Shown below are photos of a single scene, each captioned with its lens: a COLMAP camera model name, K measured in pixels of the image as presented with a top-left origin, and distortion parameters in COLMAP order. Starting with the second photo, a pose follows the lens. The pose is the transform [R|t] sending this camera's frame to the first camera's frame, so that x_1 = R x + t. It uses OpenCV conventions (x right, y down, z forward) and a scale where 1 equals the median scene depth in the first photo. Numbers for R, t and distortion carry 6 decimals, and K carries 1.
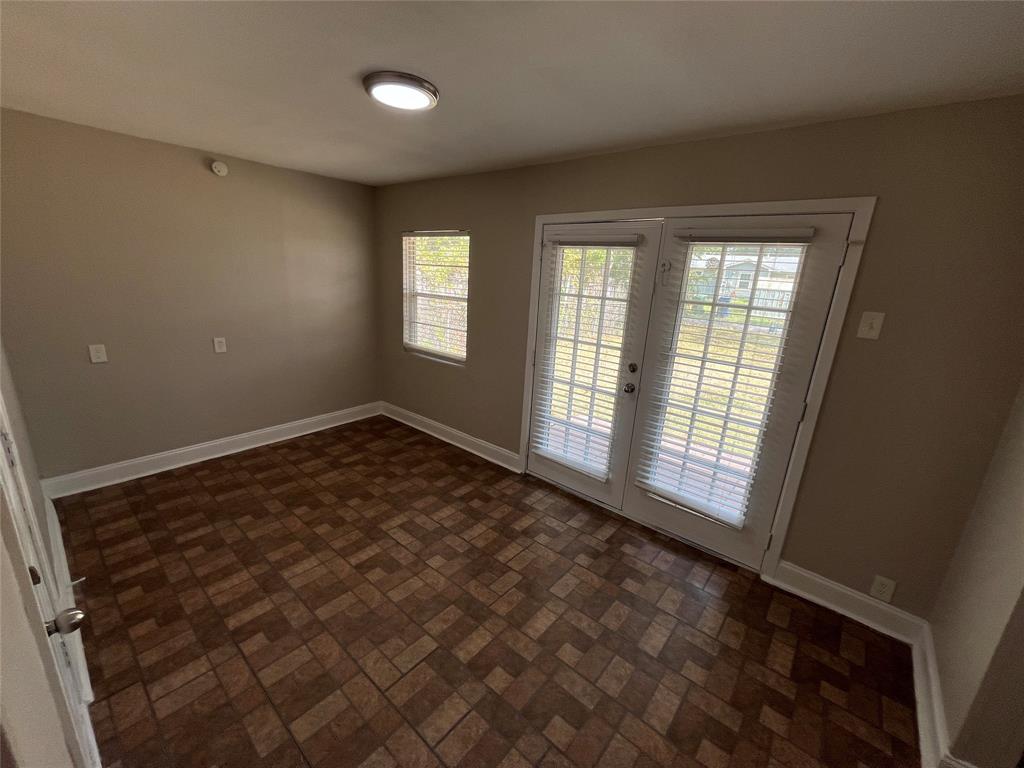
lens RADIAL K [[414.0, 0, 510.3], [0, 414.0, 383.6], [0, 0, 1]] dist [-0.001361, -0.000610]
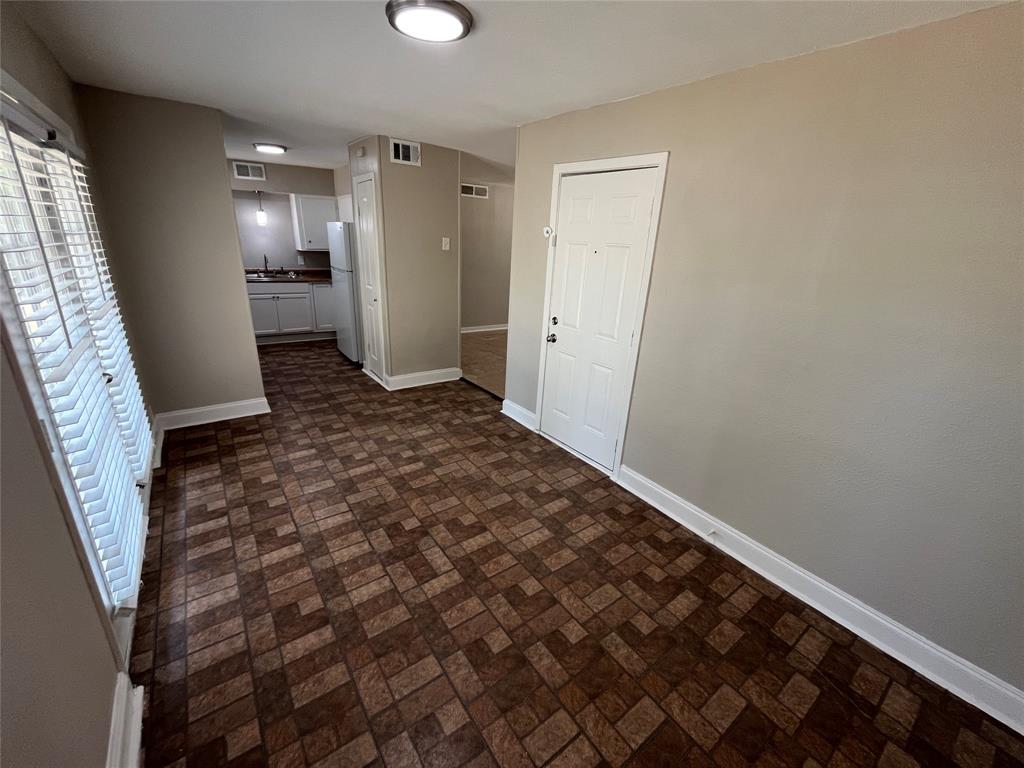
lens RADIAL K [[414.0, 0, 510.9], [0, 414.0, 382.8], [0, 0, 1]] dist [-0.001361, -0.000610]
pose [[-0.967762, -0.175070, 0.181074, -0.553877], [-0.041736, 0.820452, 0.570190, -0.453860], [-0.248386, 0.544251, -0.801309, 1.605870]]
